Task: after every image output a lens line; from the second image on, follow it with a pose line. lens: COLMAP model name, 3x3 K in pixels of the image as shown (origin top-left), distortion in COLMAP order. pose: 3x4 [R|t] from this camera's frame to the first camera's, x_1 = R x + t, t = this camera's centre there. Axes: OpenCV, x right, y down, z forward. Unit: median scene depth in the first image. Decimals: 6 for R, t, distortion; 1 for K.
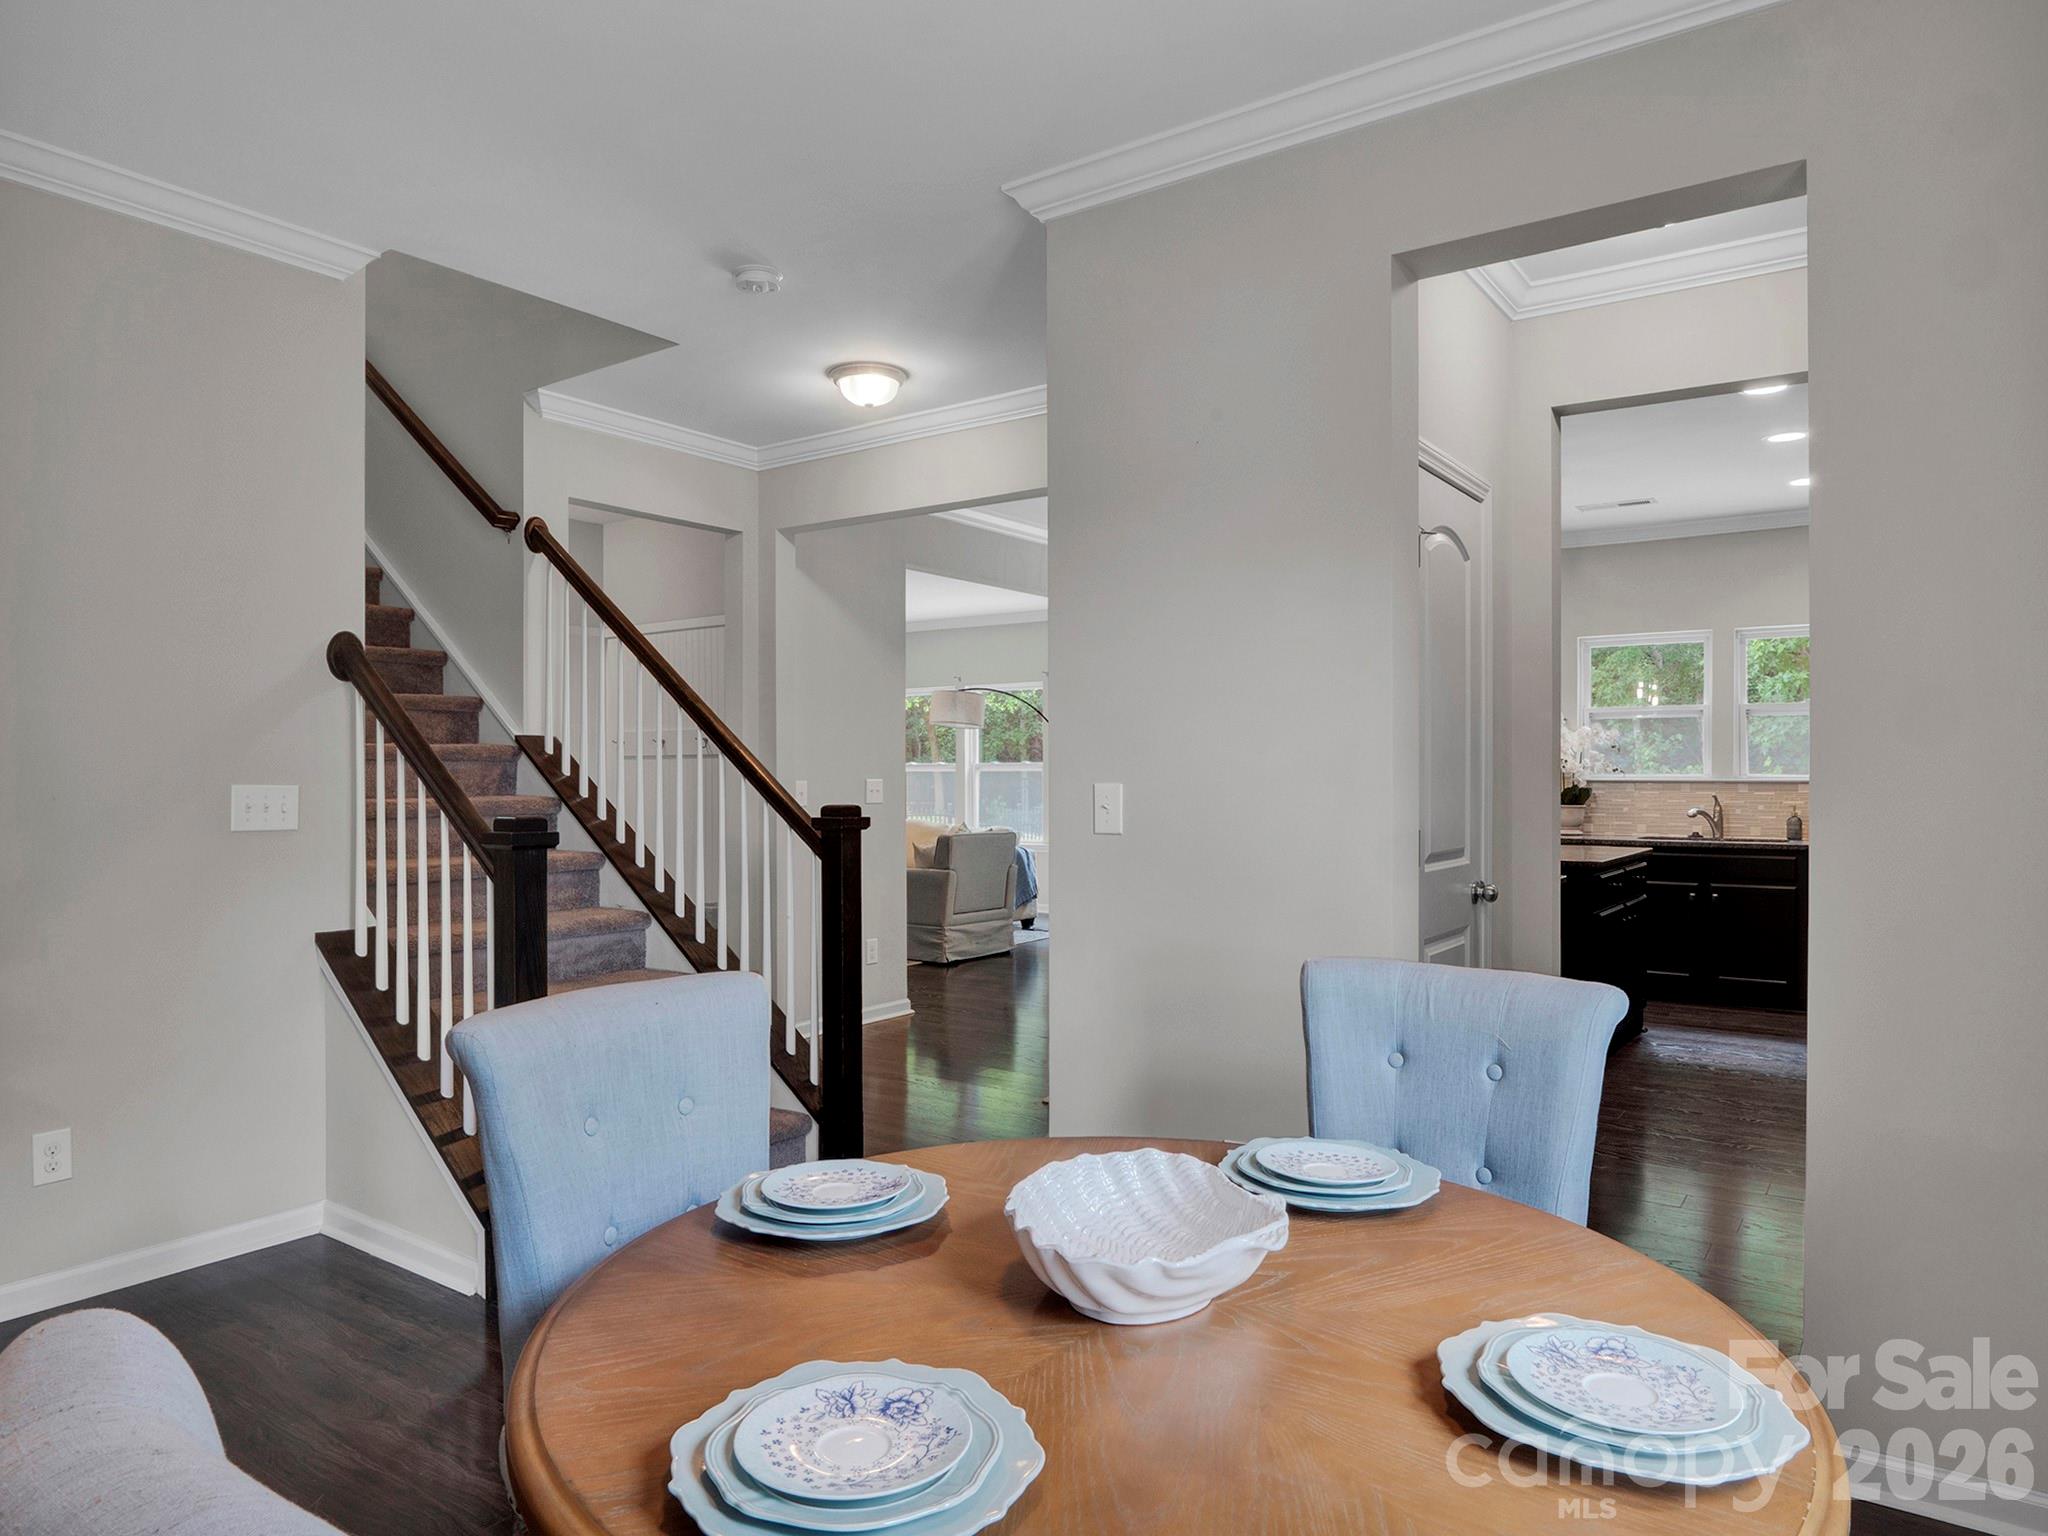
lens RADIAL K [[1293.7, 0, 1024.6], [0, 1293.7, 770.7], [0, 0, 1]] dist [-0.019331, 0.005040]
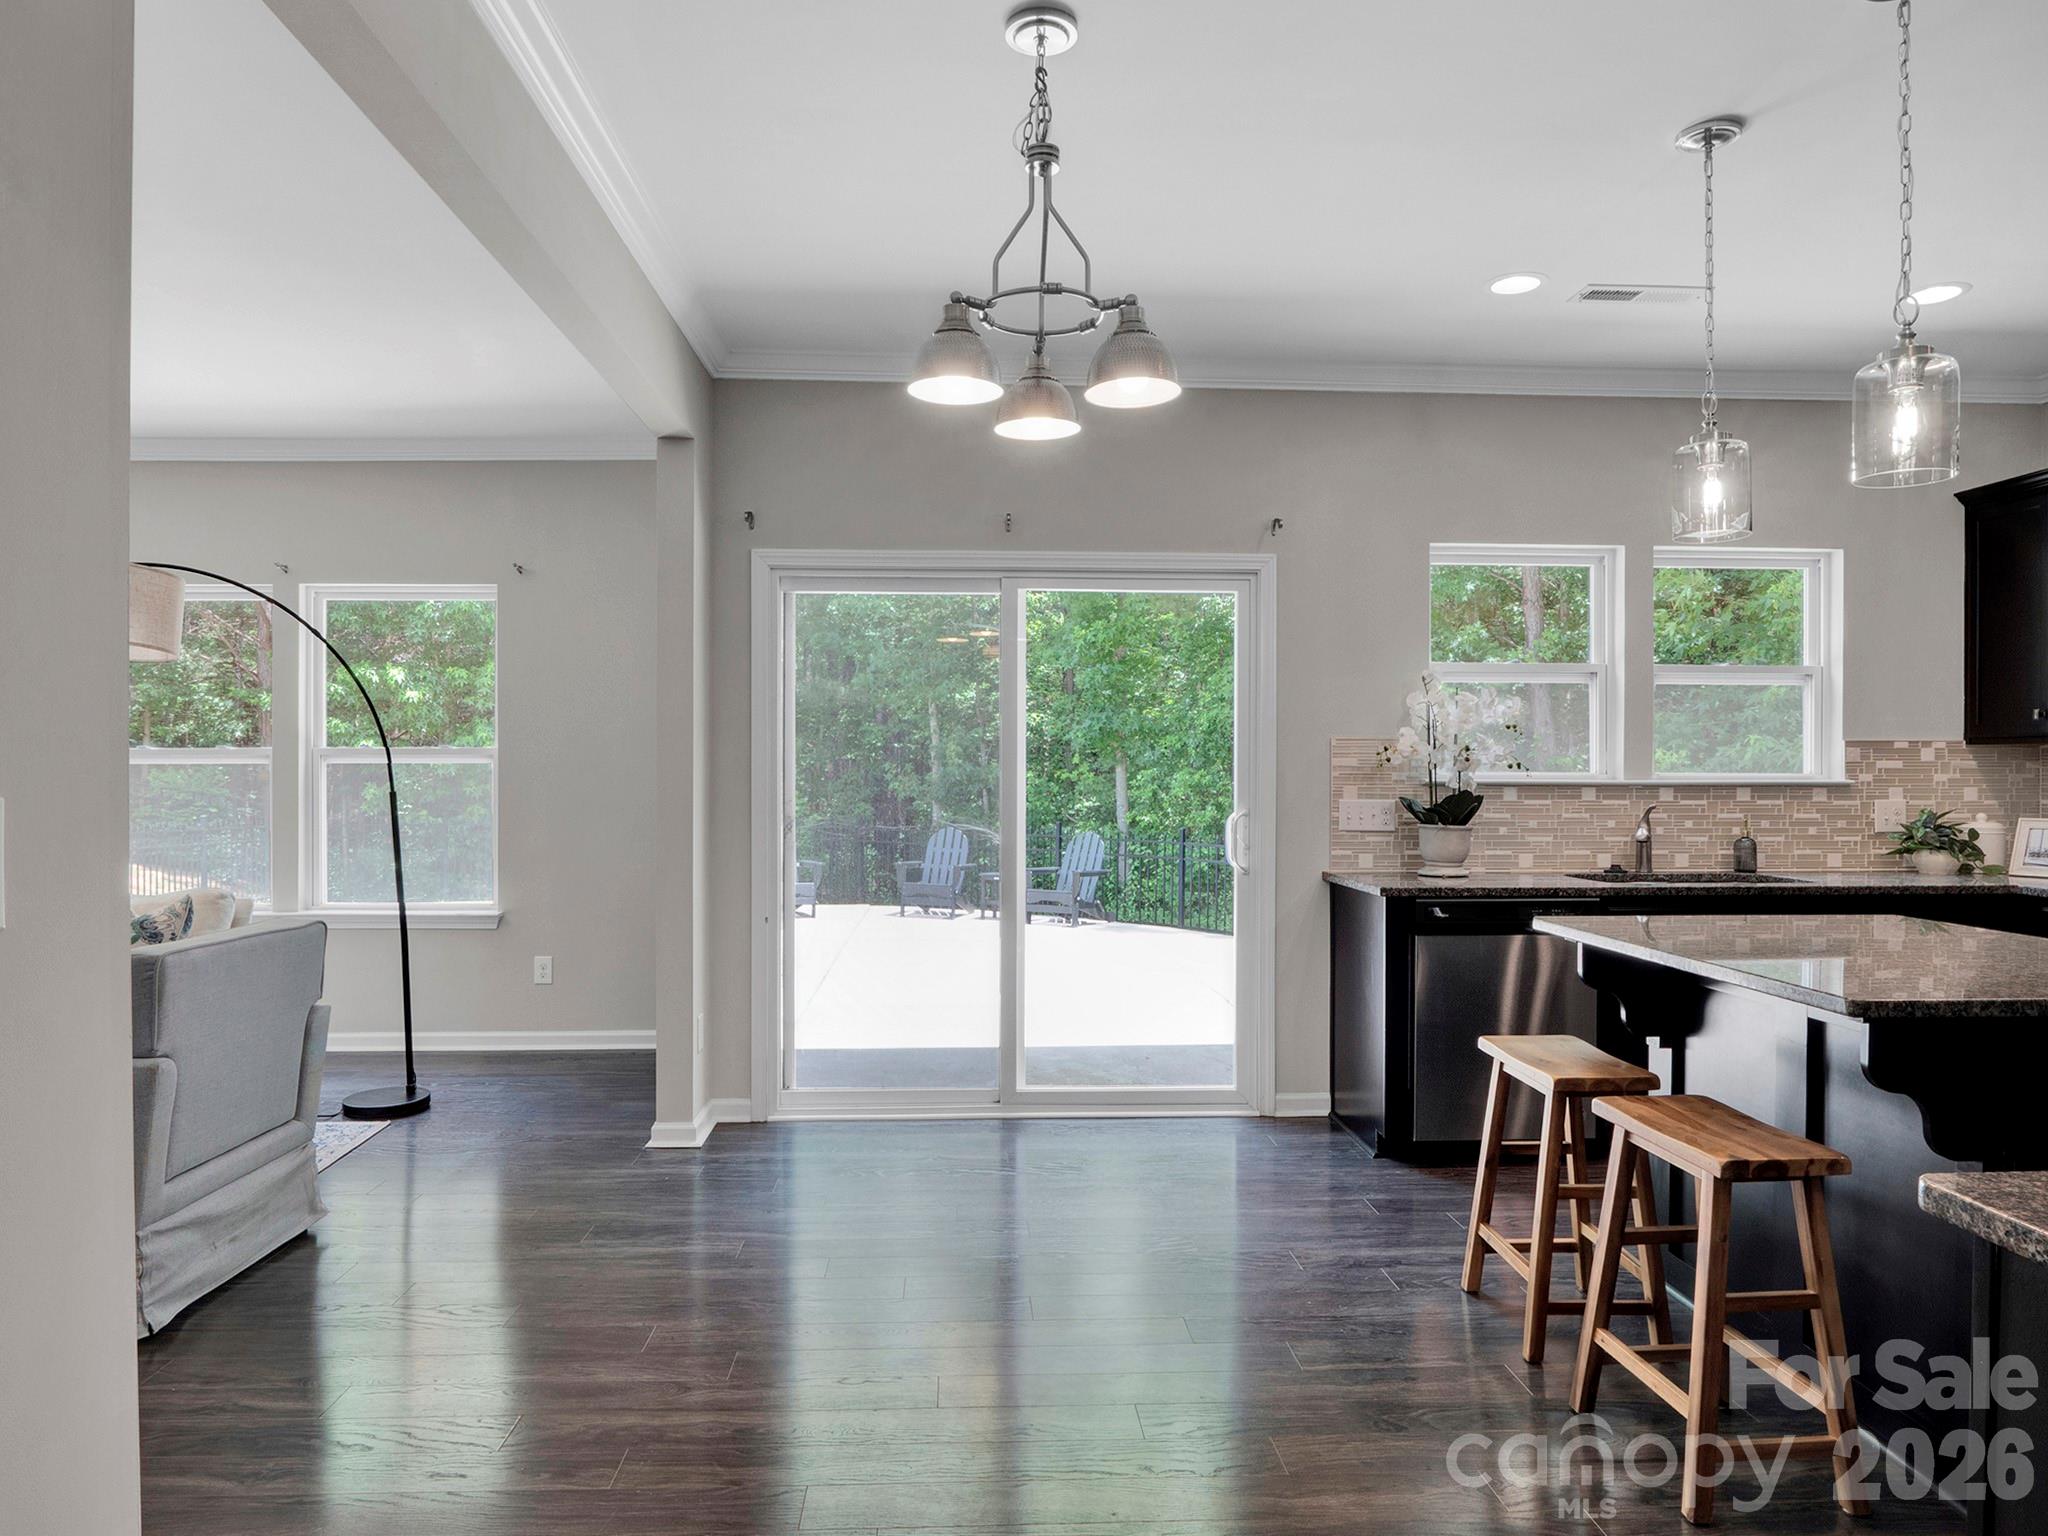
lens RADIAL K [[1293.7, 0, 1014.9], [0, 1293.7, 768.1], [0, 0, 1]] dist [-0.019331, 0.005040]
pose [[0.789107, 0.003553, 0.614245, -0.088121], [-0.002202, 0.999993, -0.002955, 0.002979], [-0.614251, 0.000979, 0.789110, 0.665788]]
